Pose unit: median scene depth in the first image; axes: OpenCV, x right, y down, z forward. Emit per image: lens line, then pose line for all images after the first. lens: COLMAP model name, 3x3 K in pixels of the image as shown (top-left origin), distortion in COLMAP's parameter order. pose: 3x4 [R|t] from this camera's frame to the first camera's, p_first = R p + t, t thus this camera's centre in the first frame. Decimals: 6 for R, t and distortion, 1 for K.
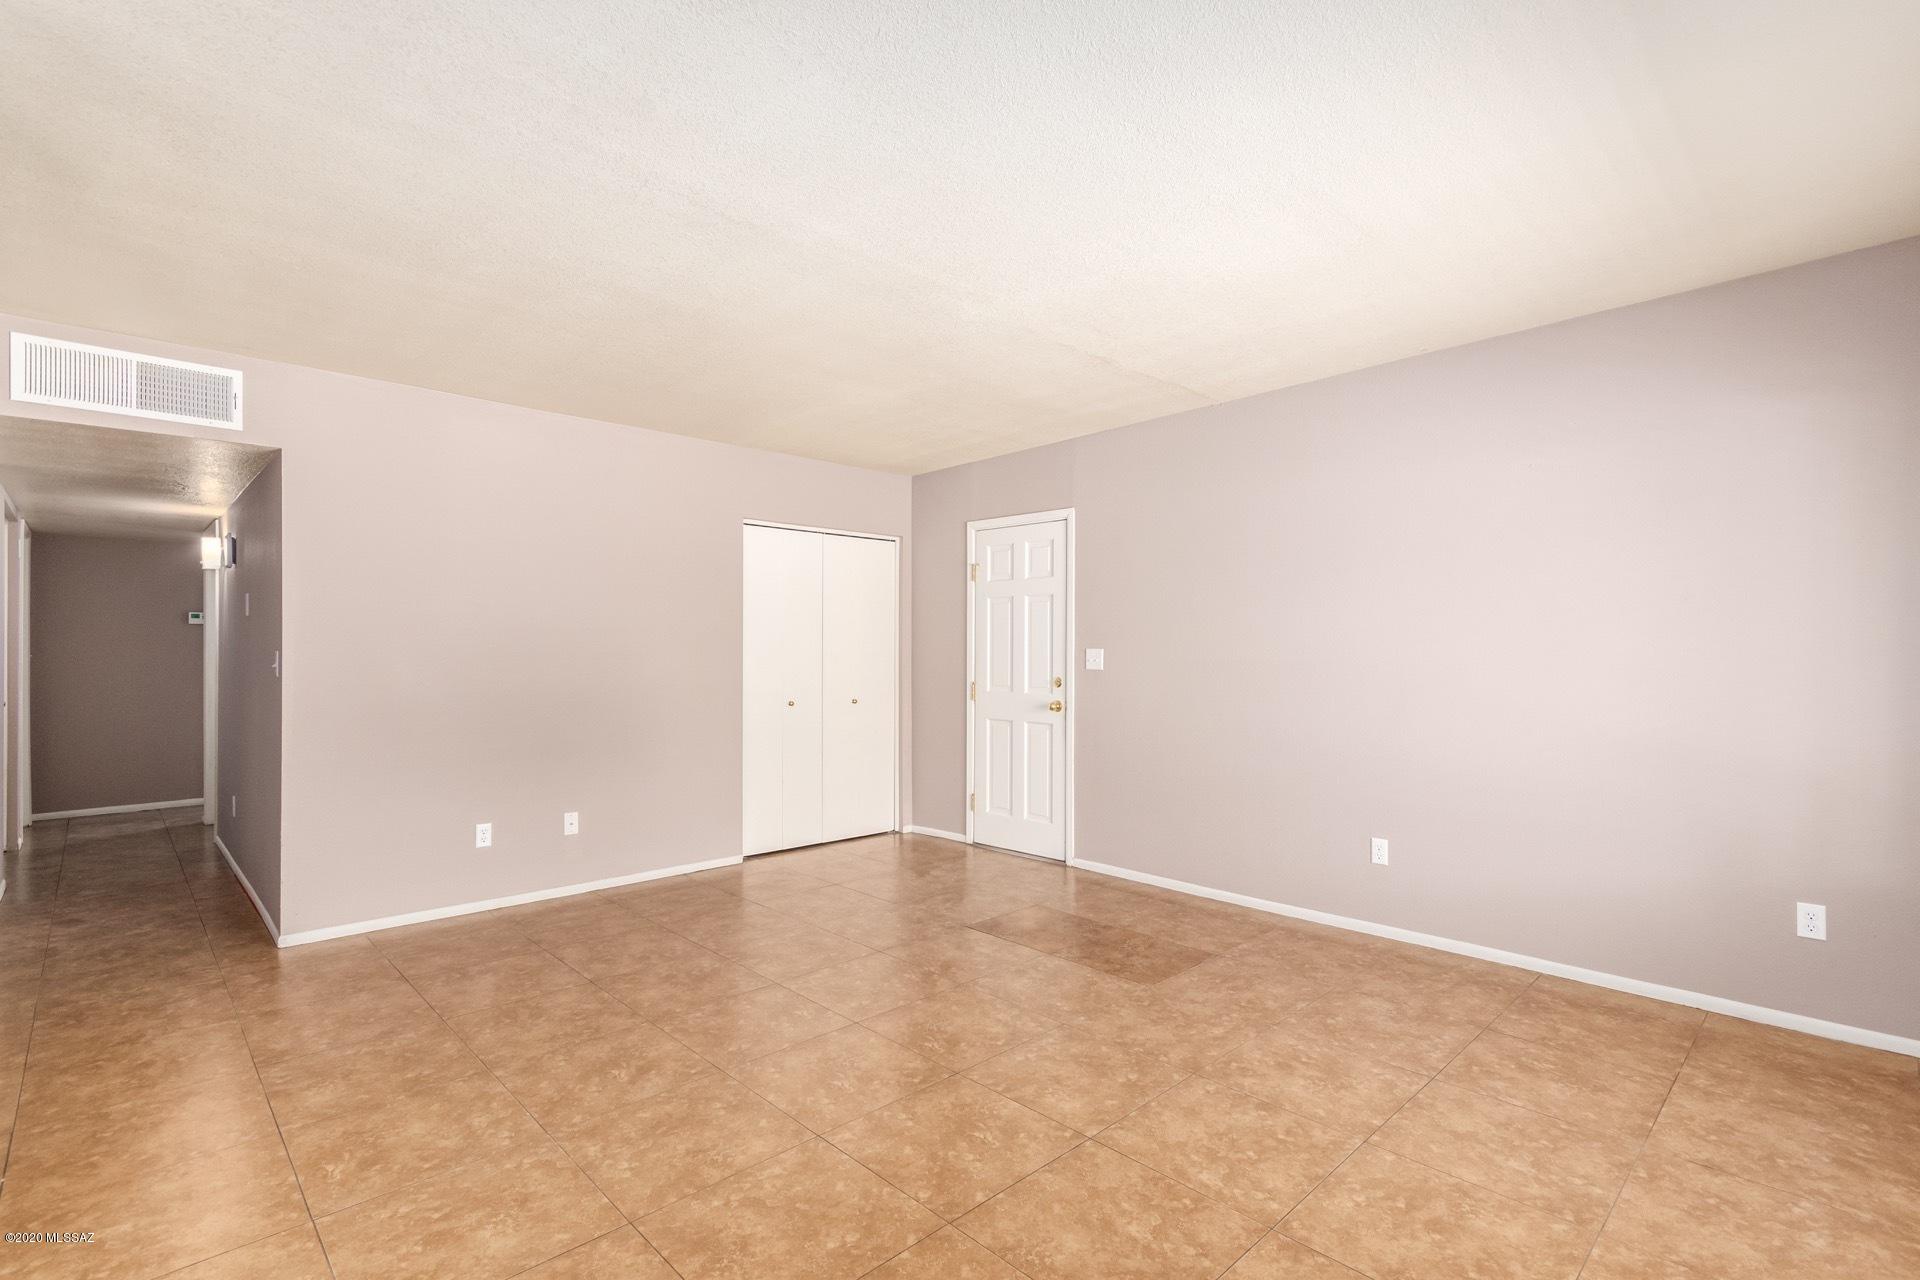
lens RADIAL K [[885.8, 0, 969.0], [0, 885.8, 649.0], [0, 0, 1]] dist [0.002681, 0.000494]
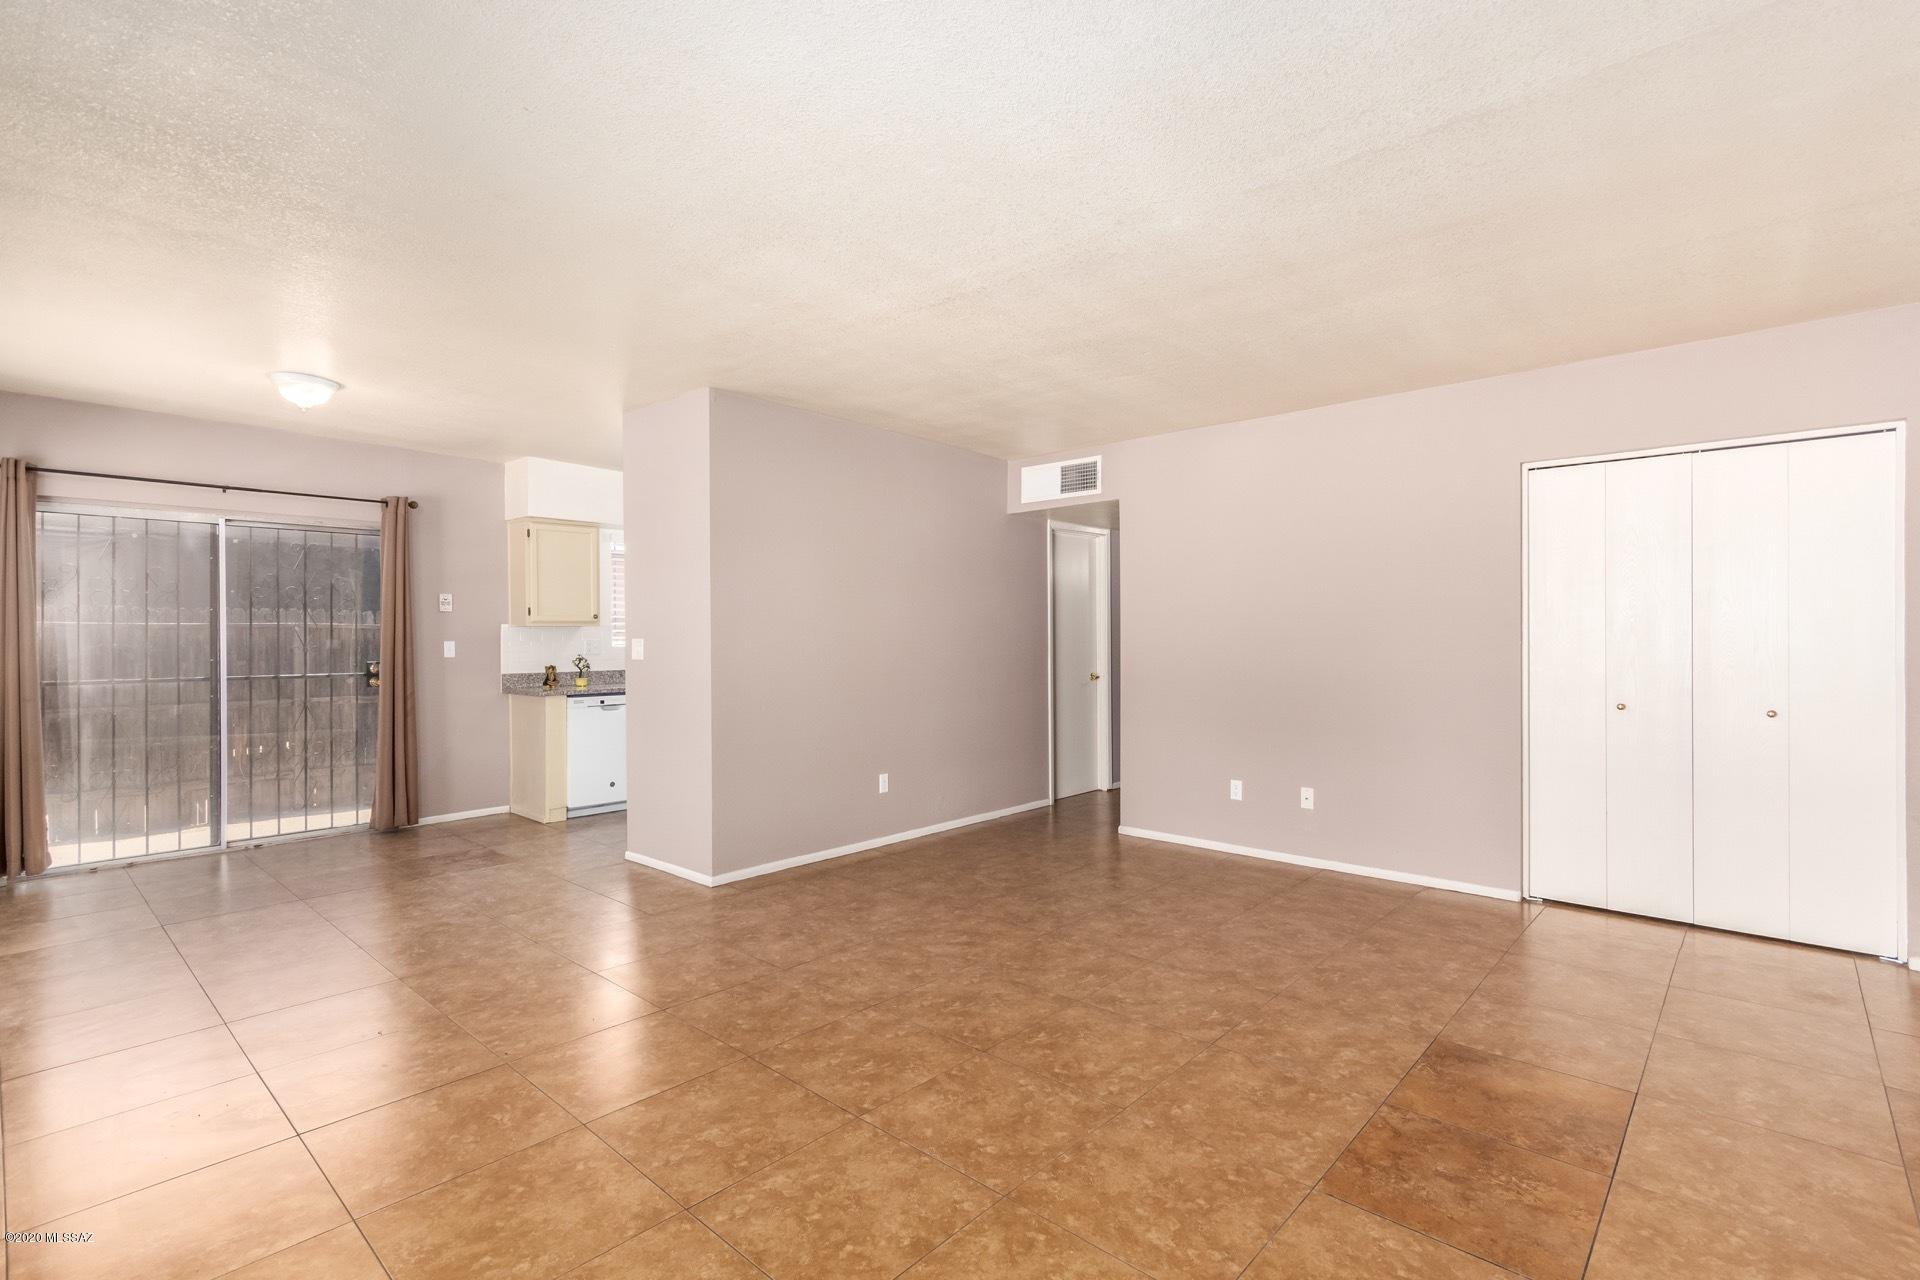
lens RADIAL K [[891.7, 0, 965.9], [0, 891.7, 636.6], [0, 0, 1]] dist [0.001992, 0.000446]
pose [[0.062294, -0.000392, -0.998058, 0.733951], [0.007127, 0.999975, 0.000052, 0.003217], [0.998032, -0.007116, 0.062295, 0.673189]]
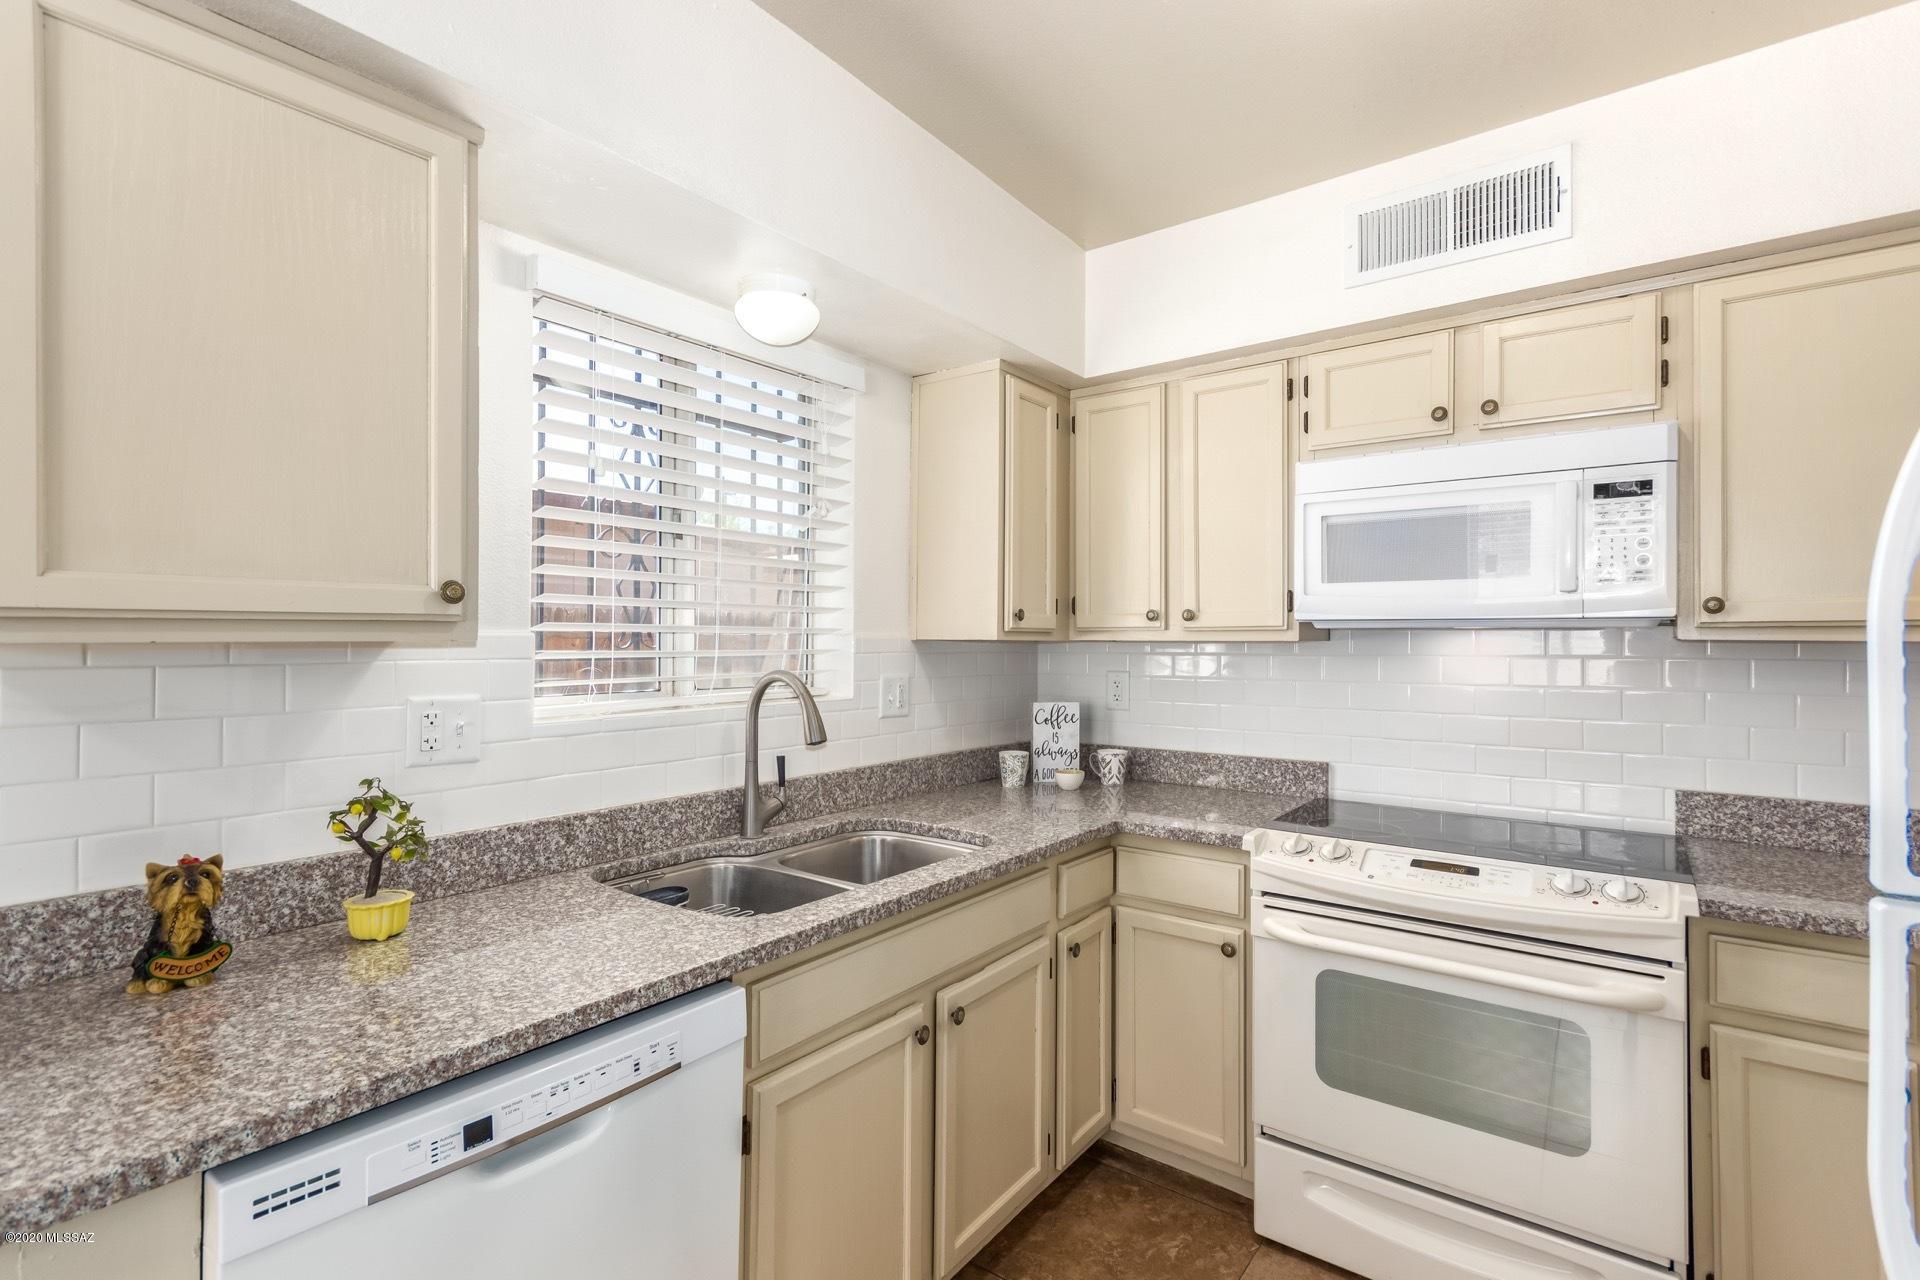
lens RADIAL K [[891.7, 0, 965.9], [0, 891.7, 636.6], [0, 0, 1]] dist [0.001992, 0.000446]
pose [[0.150973, -0.004296, -0.988529, -0.747215], [-0.001690, 0.999988, -0.004604, -0.023702], [0.988536, 0.002366, 0.150964, 0.181166]]
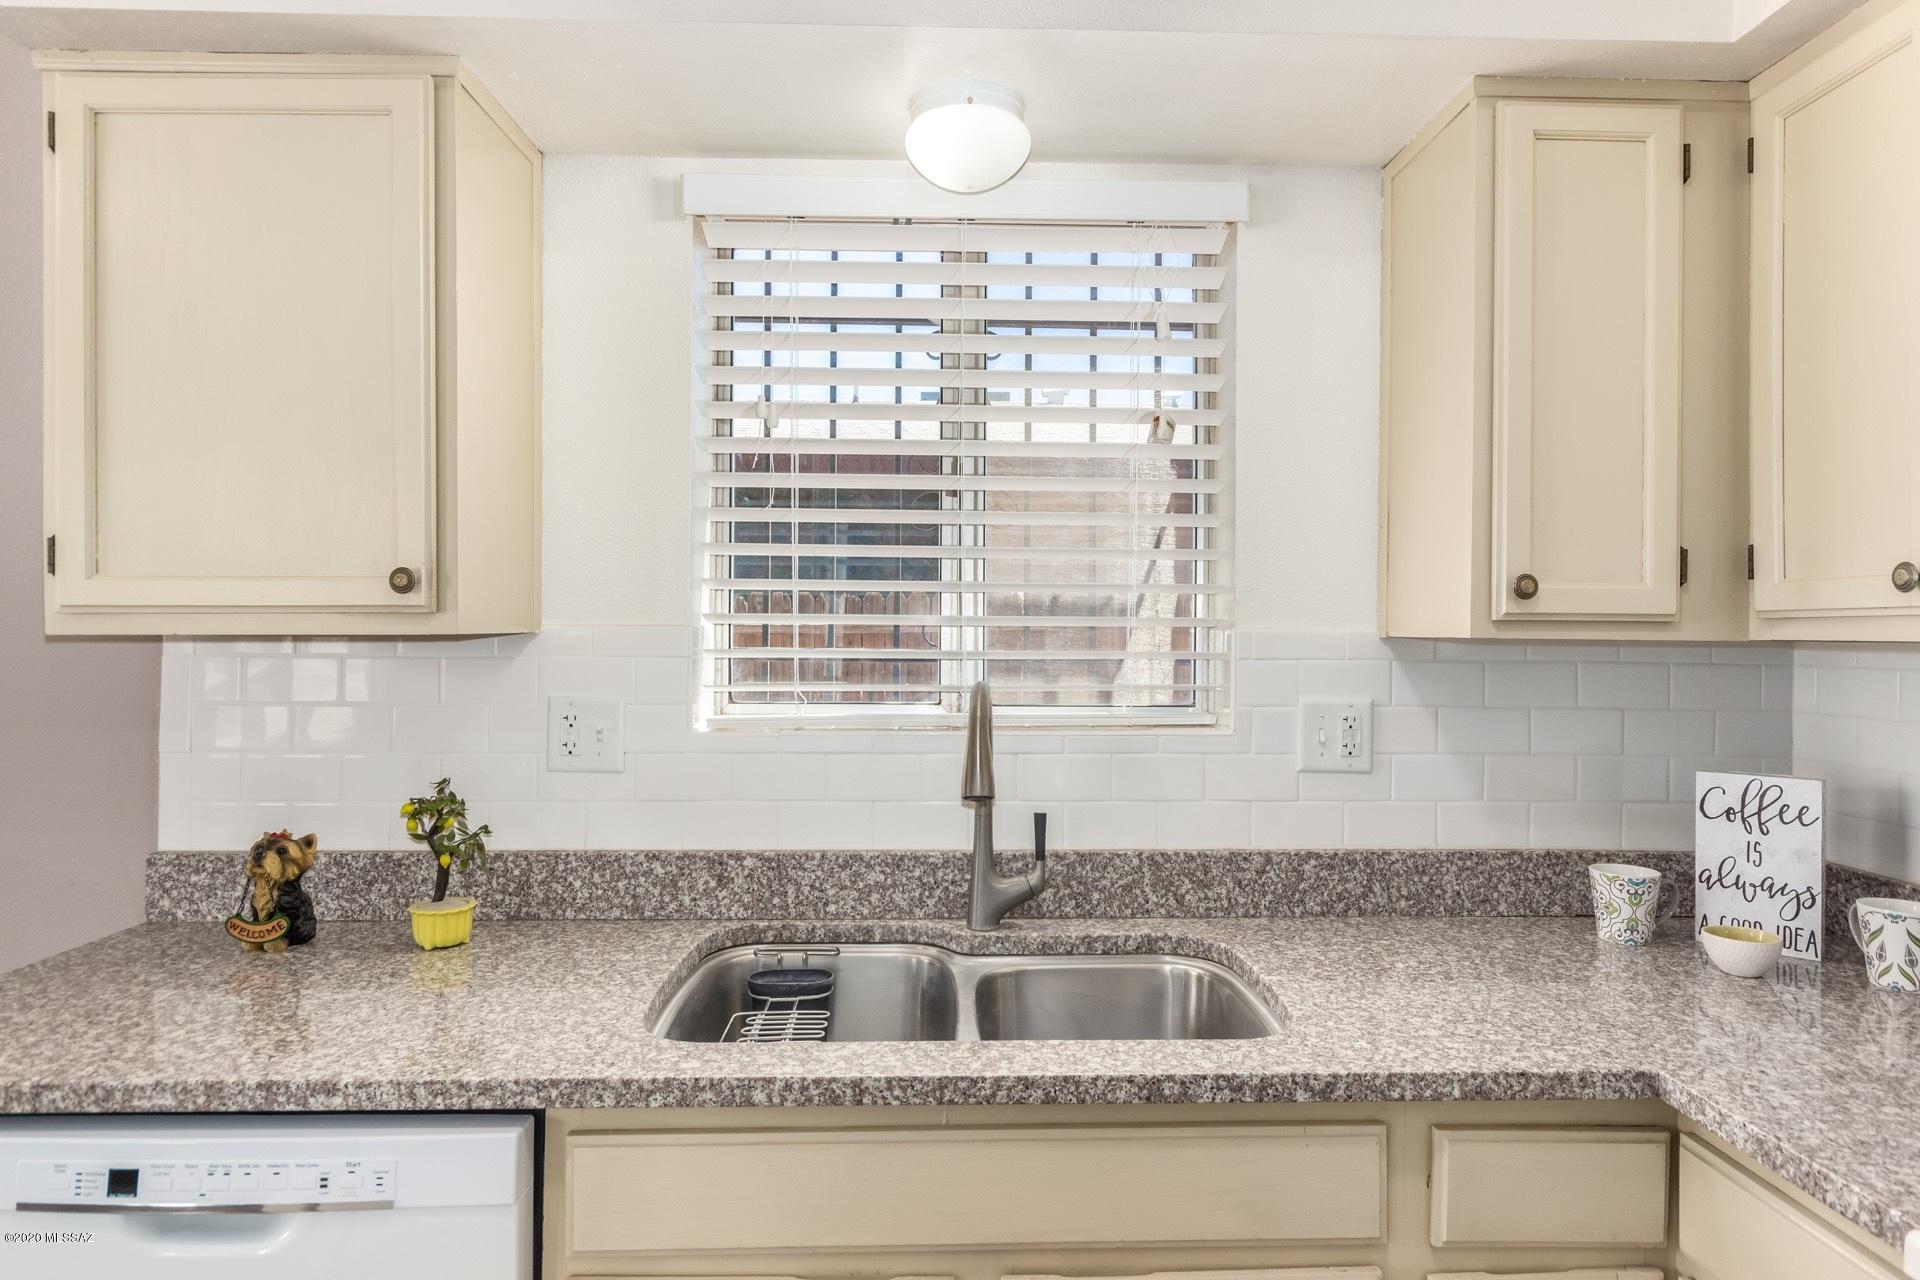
lens RADIAL K [[1103.9, 0, 978.3], [0, 1103.9, 631.8], [0, 0, 1]] dist [0.001363, 0.000418]
pose [[-0.677159, -0.009881, -0.735770, -0.973537], [-0.006242, 0.999951, -0.007685, -0.022052], [0.735810, -0.000611, -0.677187, 0.448306]]
